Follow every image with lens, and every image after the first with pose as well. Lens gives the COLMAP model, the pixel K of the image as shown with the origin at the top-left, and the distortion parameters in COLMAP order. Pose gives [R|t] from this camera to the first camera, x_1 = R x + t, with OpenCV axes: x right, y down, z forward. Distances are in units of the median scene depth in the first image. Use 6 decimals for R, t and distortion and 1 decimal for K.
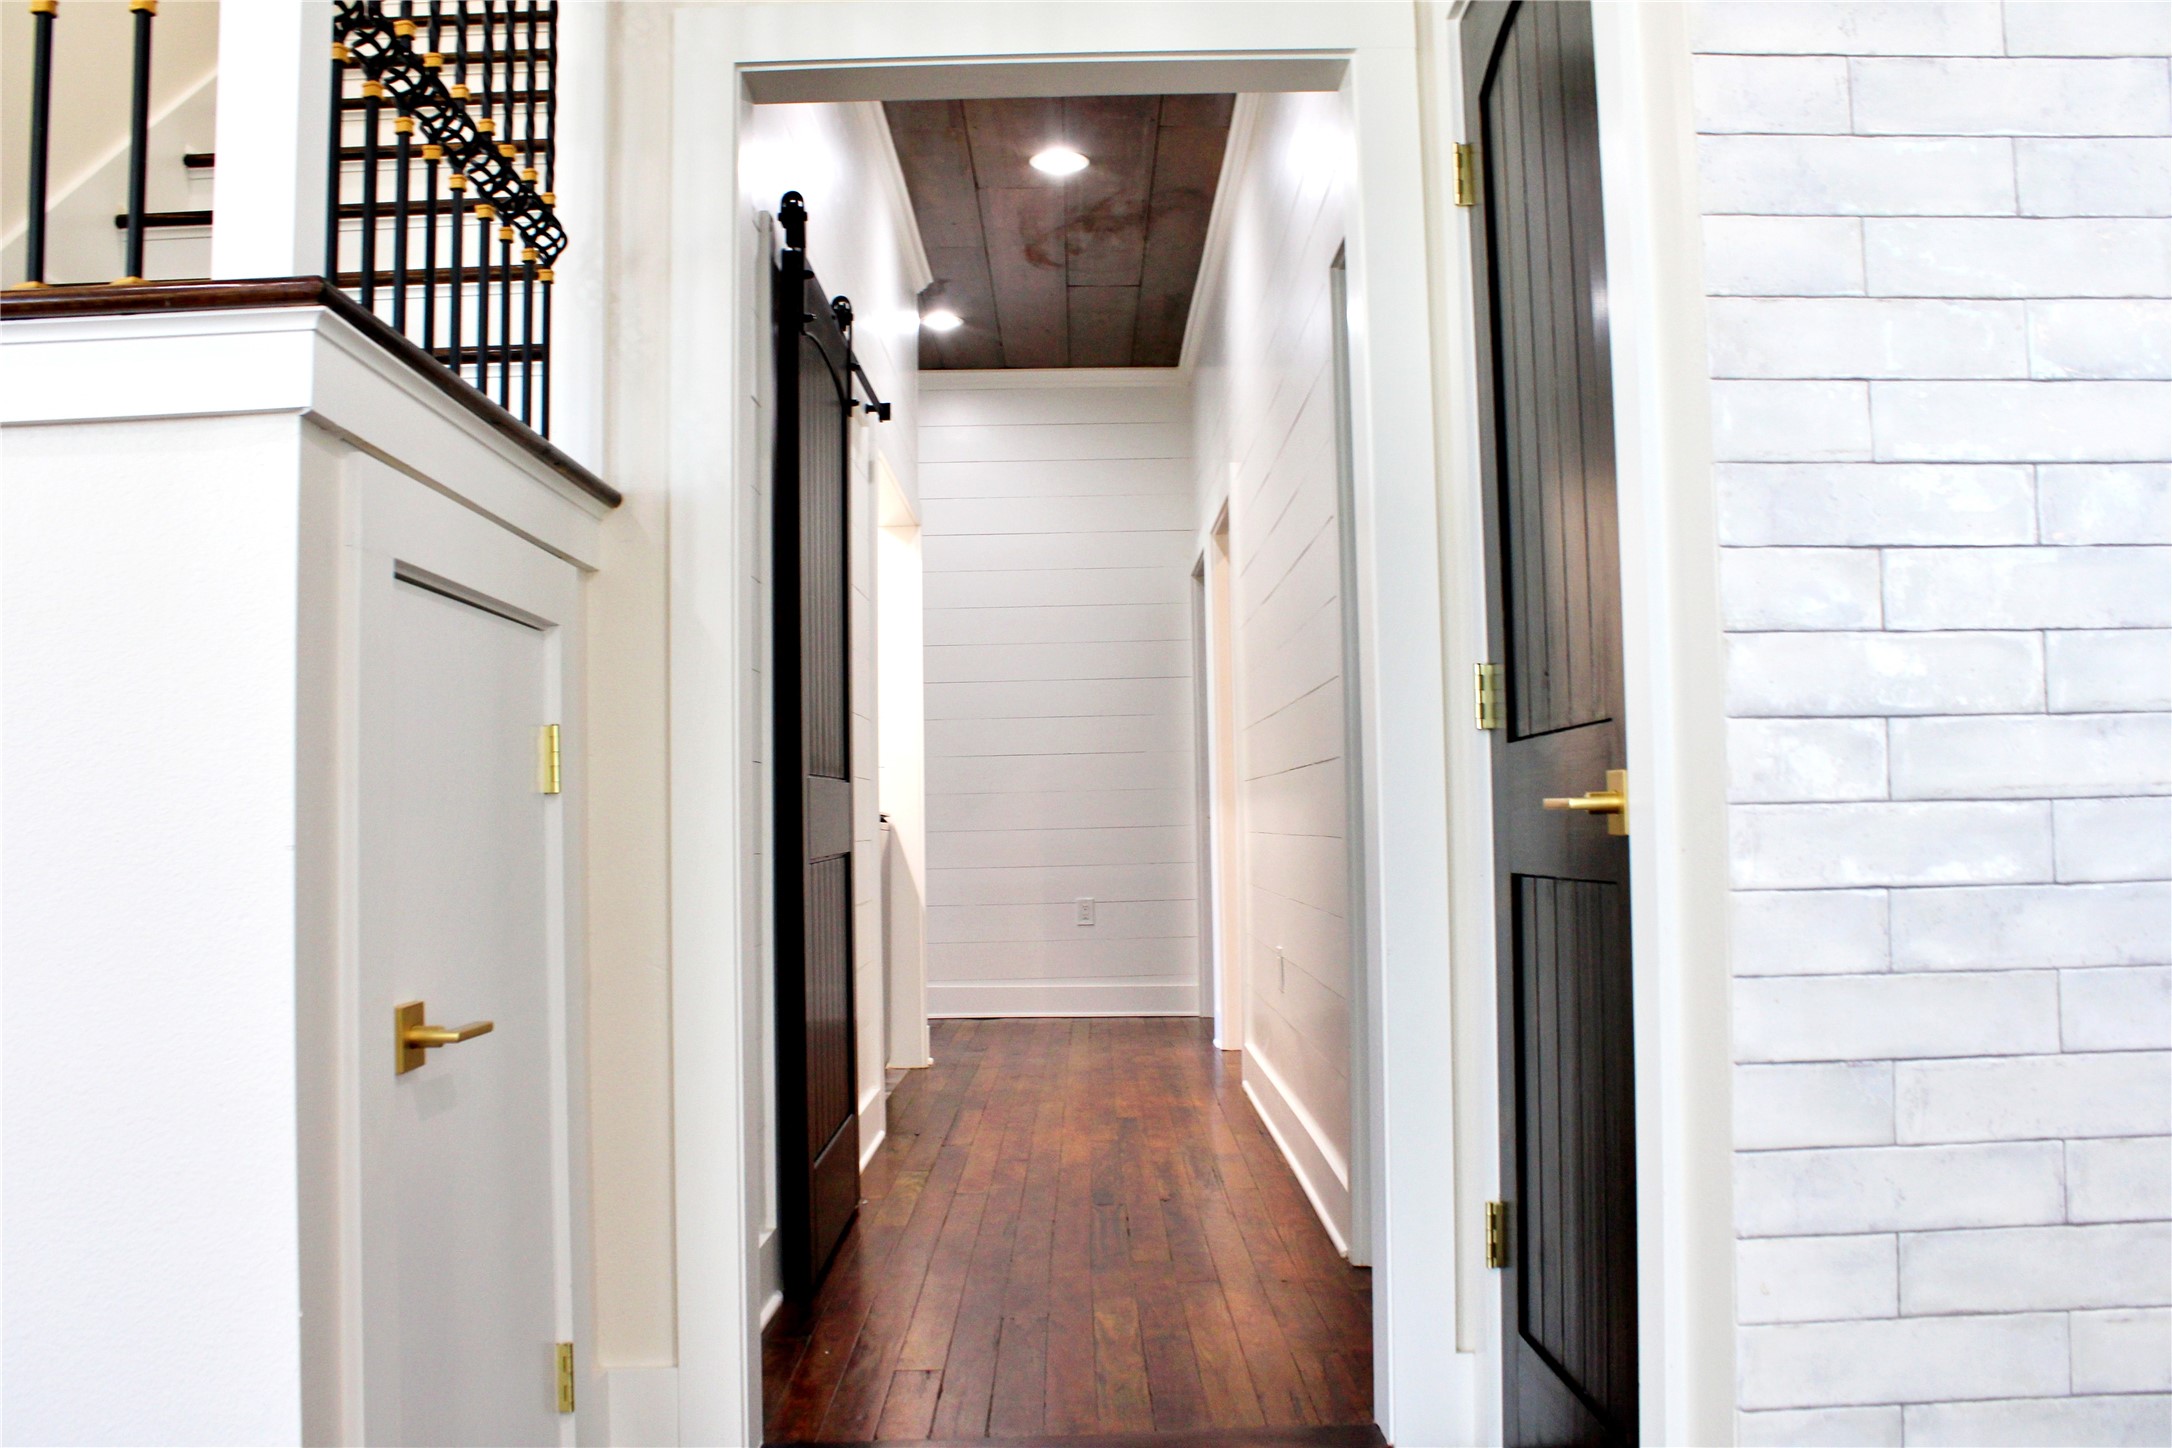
lens RADIAL K [[1845.7, 0, 1086.0], [0, 1845.7, 724.0], [0, 0, 1]] dist [-0.093424, 0.012586]
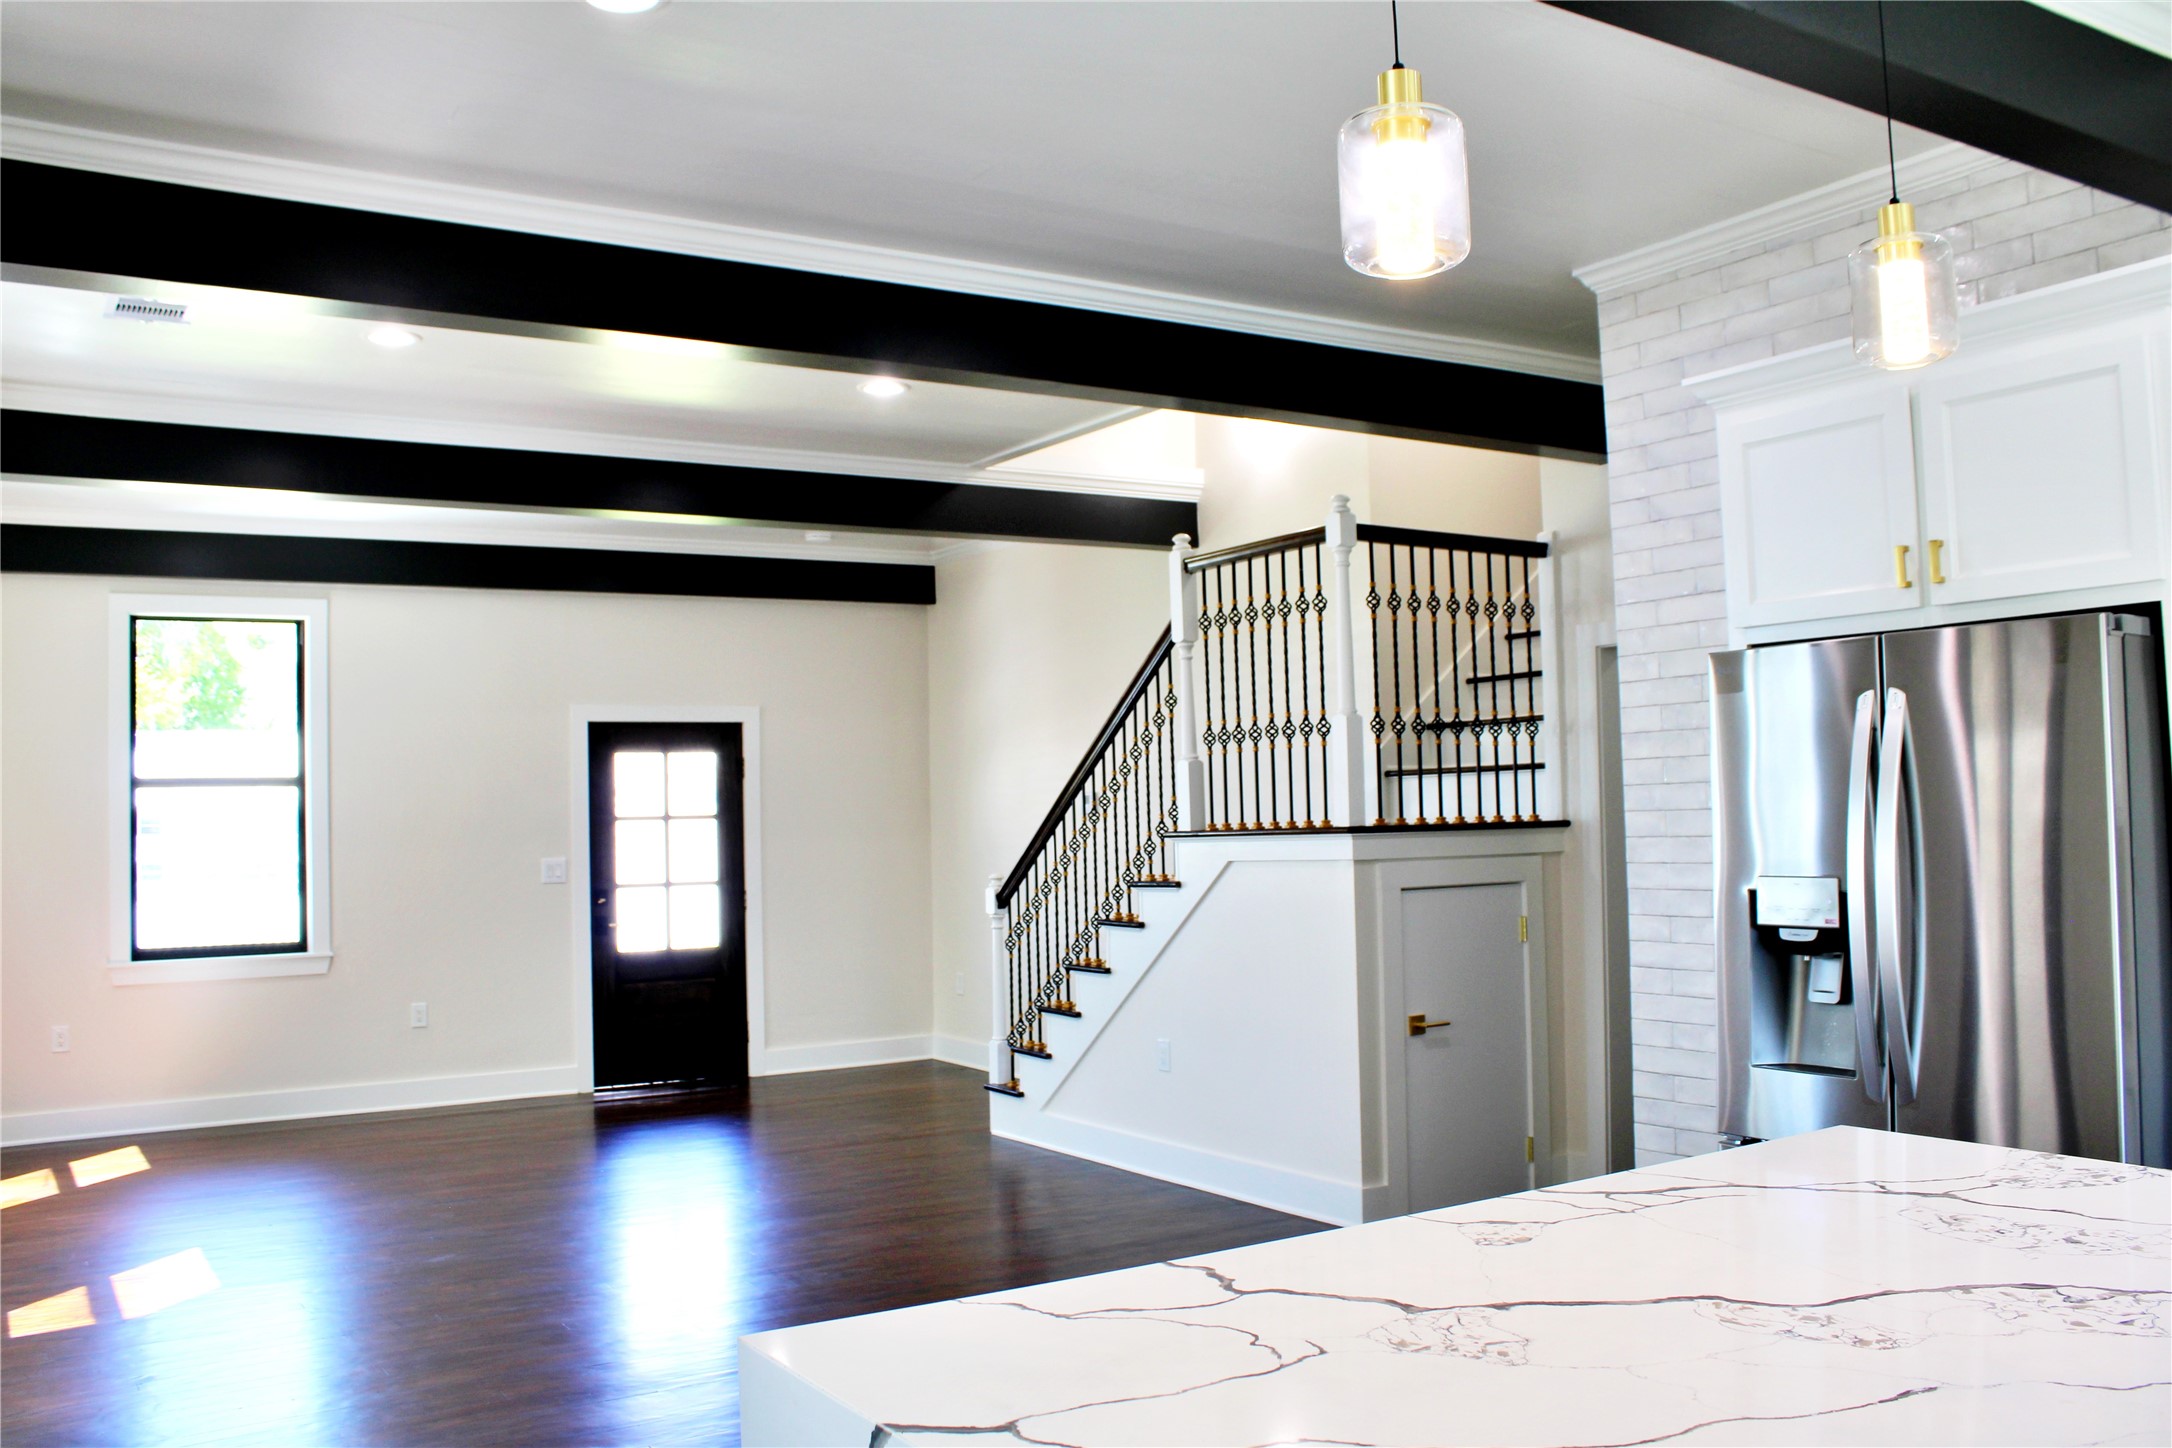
lens RADIAL K [[1845.7, 0, 1086.0], [0, 1845.7, 724.0], [0, 0, 1]] dist [-0.093424, 0.012586]
pose [[0.529729, -0.041839, -0.847134, 2.276884], [0.067630, 0.997686, -0.006984, -0.417707], [0.845466, -0.053591, 0.531333, -1.357164]]
